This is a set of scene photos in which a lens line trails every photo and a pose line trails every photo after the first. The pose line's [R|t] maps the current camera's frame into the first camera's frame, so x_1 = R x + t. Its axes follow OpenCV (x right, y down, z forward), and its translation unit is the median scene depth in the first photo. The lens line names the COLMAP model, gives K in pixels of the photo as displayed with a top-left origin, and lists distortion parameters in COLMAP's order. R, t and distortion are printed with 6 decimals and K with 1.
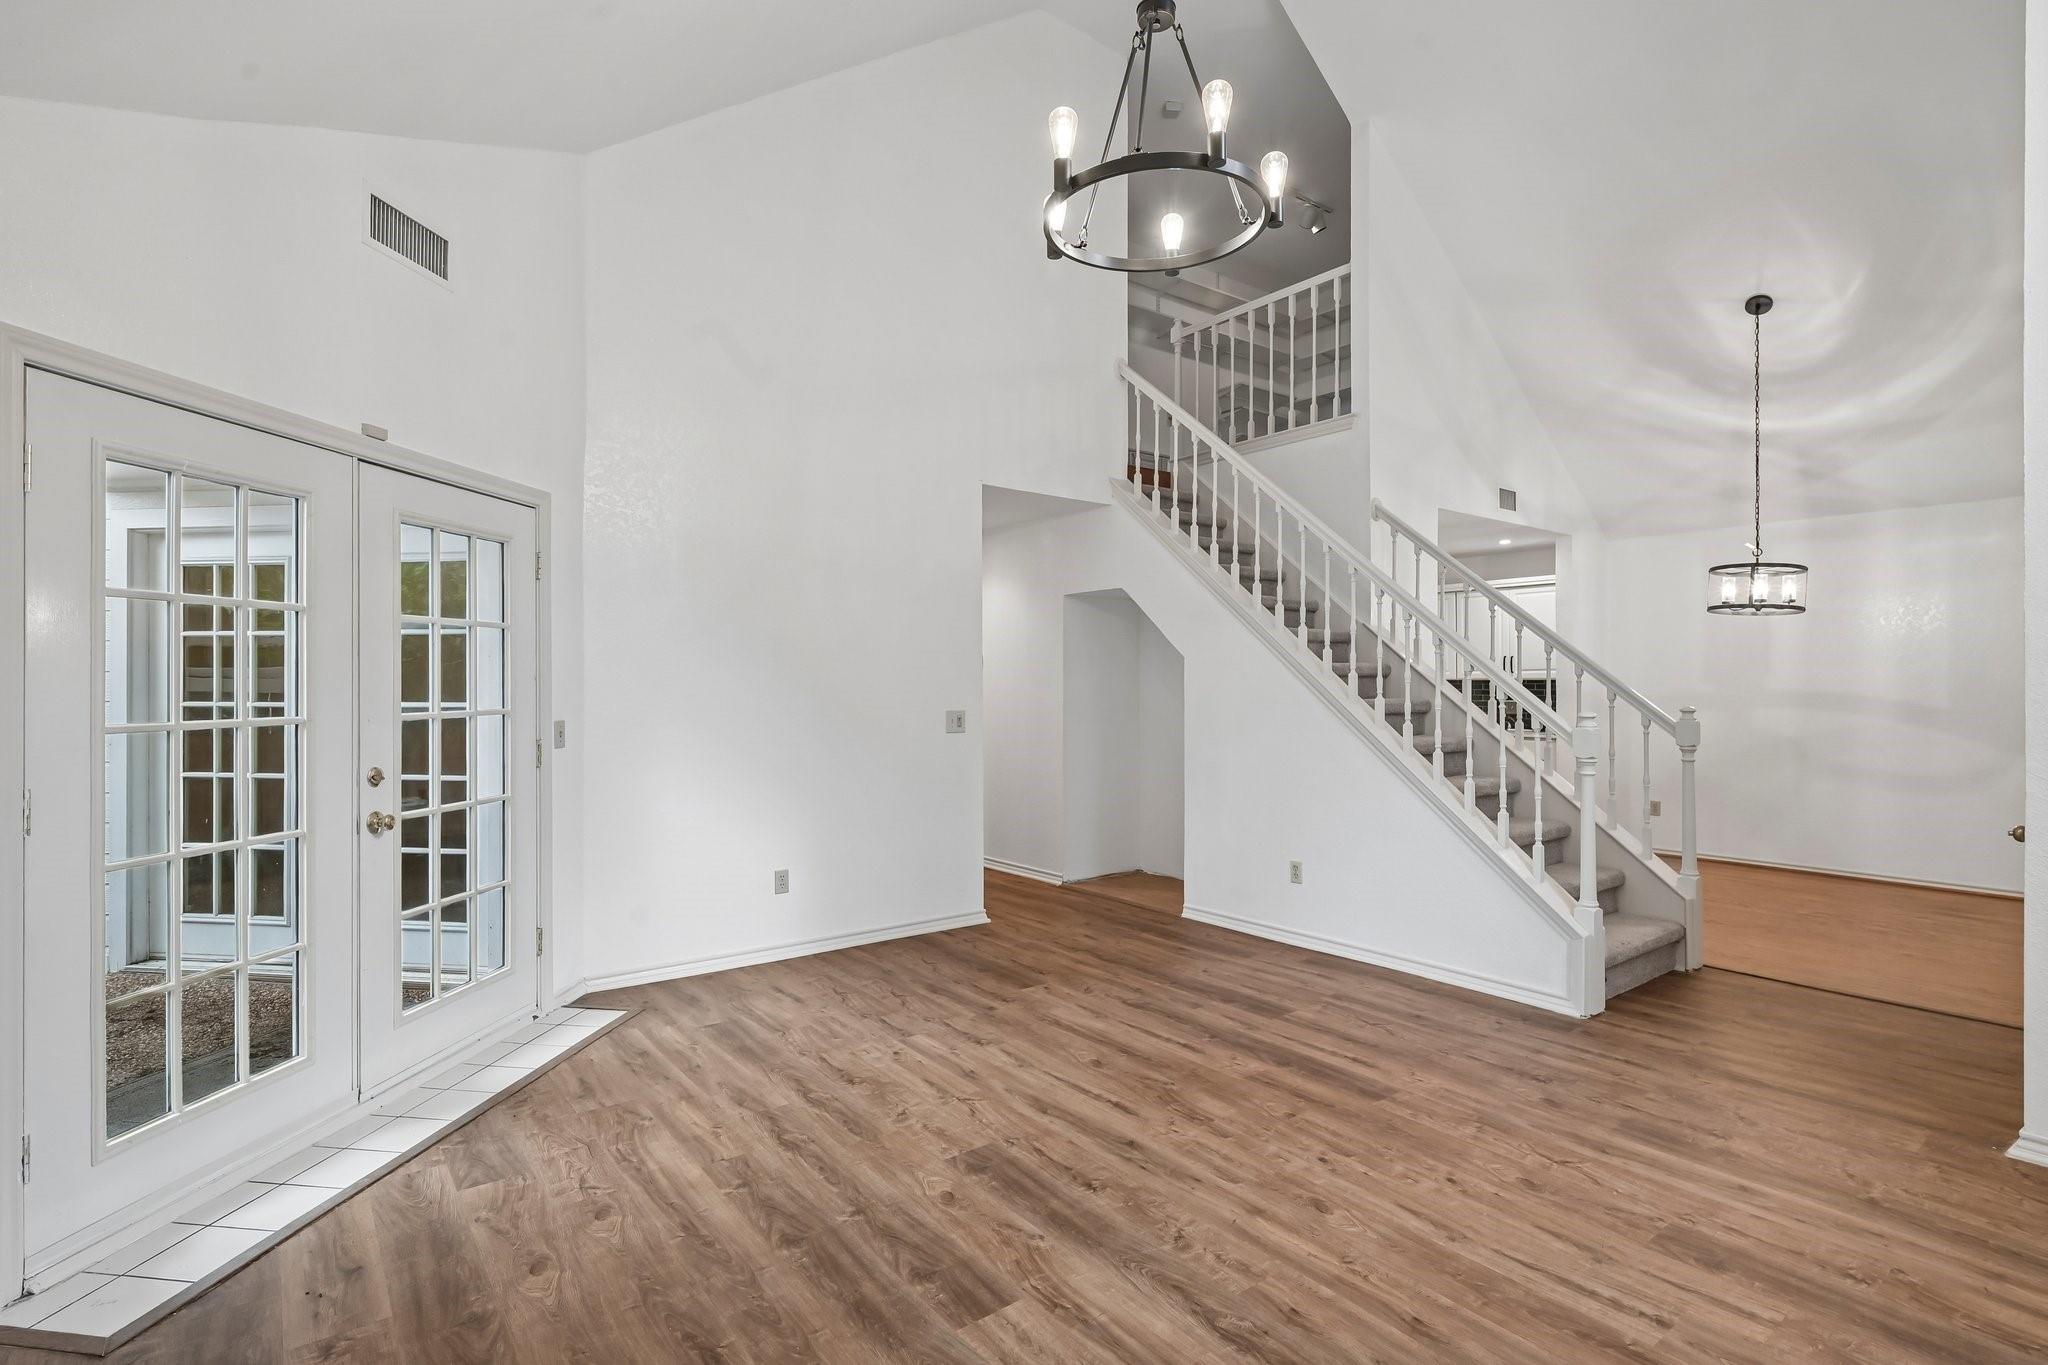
lens RADIAL K [[939.8, 0, 1022.4], [0, 939.8, 683.5], [0, 0, 1]] dist [-0.000574, 0.001952]
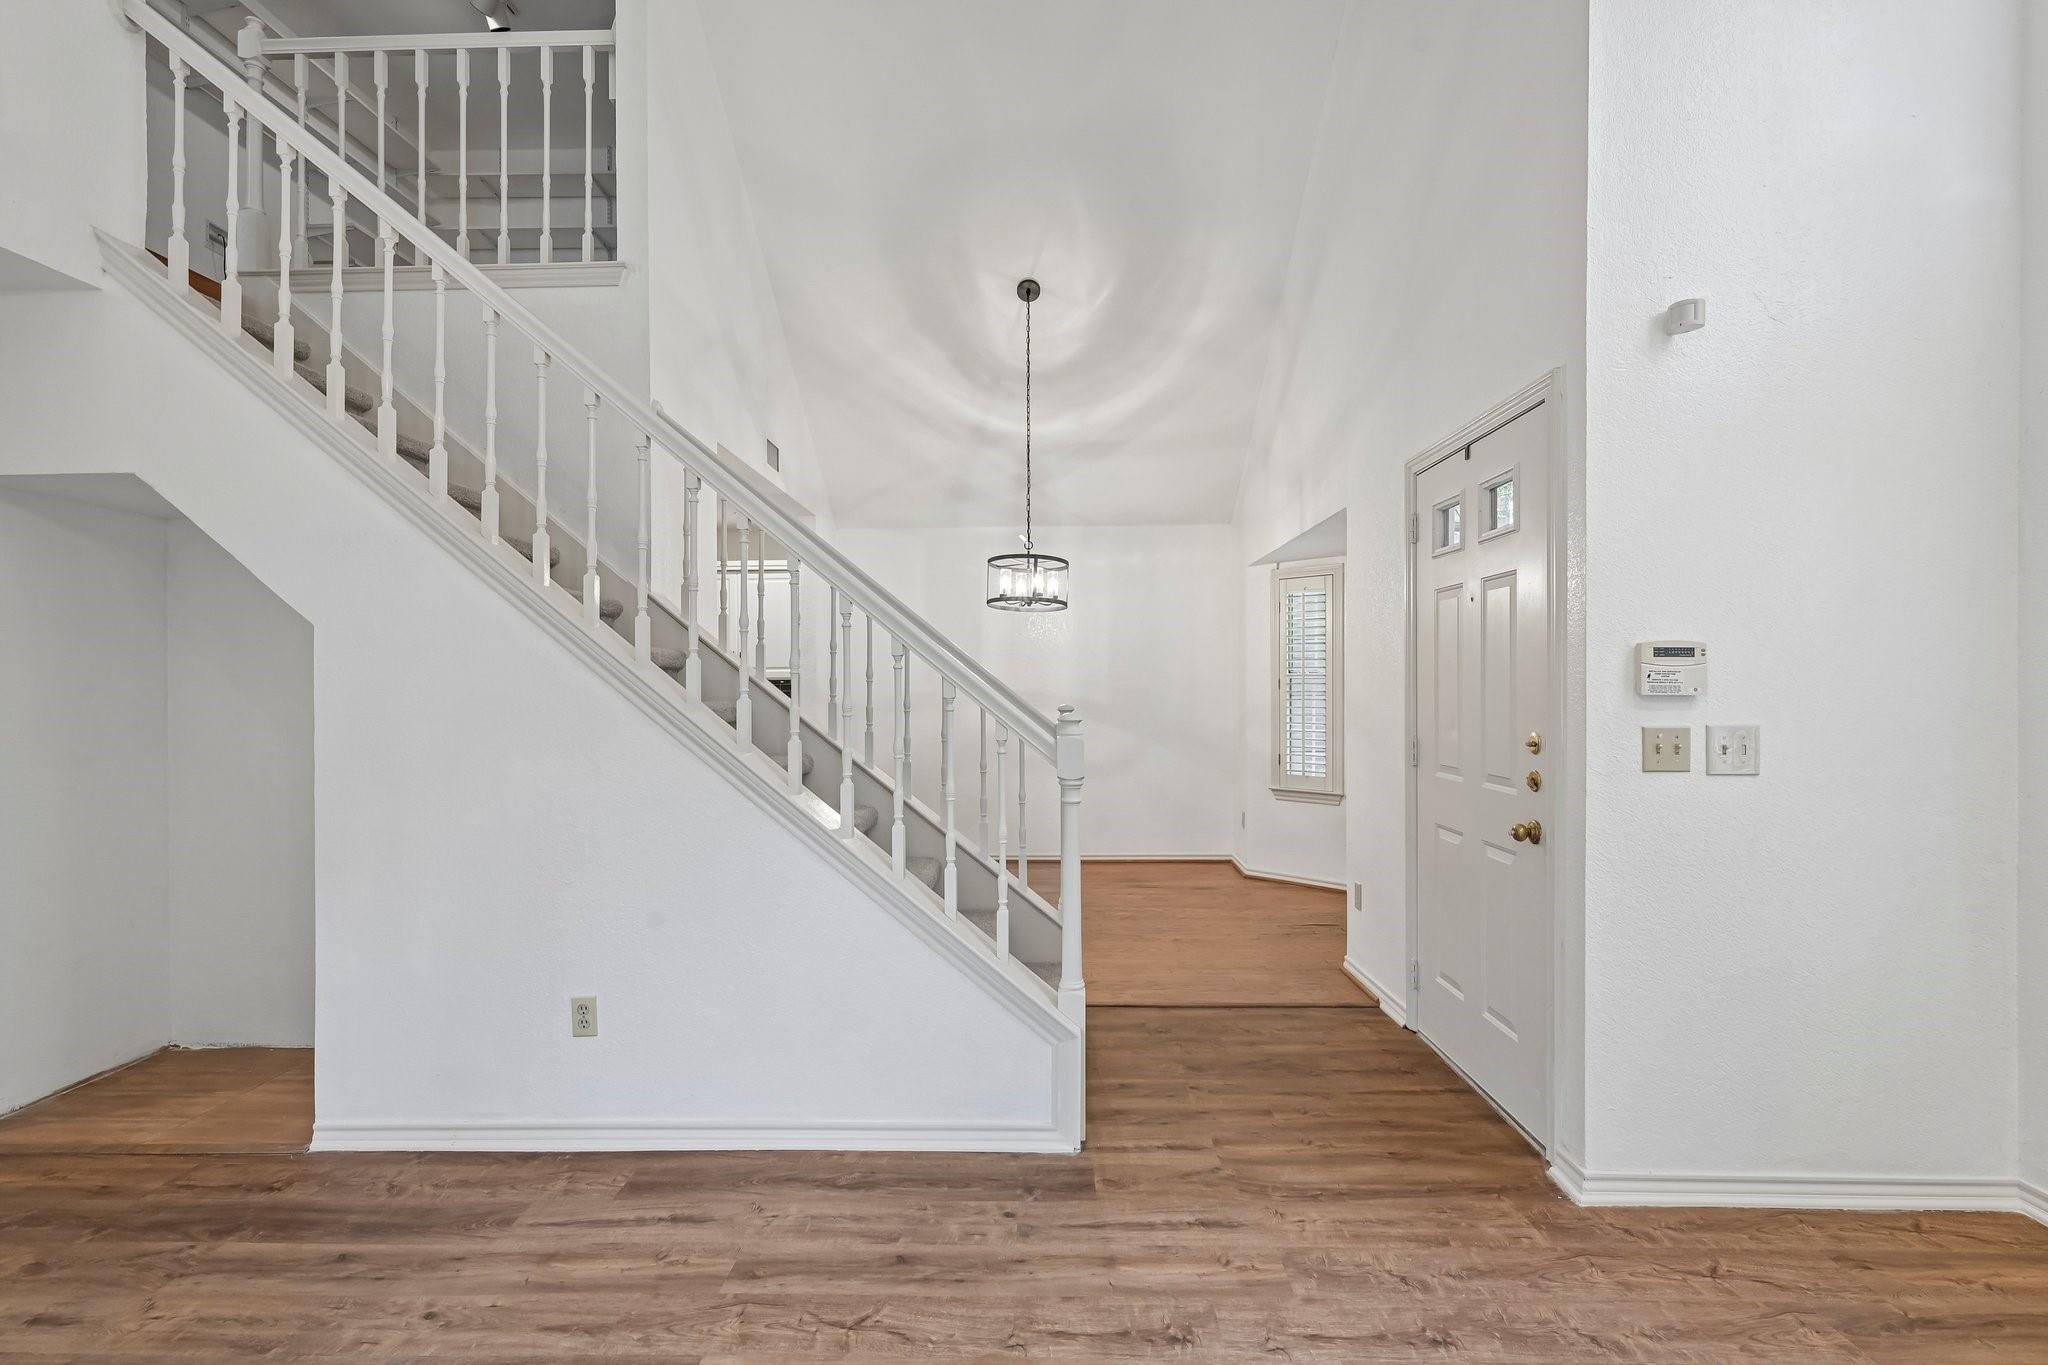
lens RADIAL K [[939.8, 0, 1016.8], [0, 939.8, 686.0], [0, 0, 1]] dist [-0.000574, 0.001952]
pose [[0.625143, -0.002297, 0.780507, 0.016807], [0.006381, 0.999977, -0.002167, 0.007901], [-0.780484, 0.006335, 0.625144, 0.404703]]
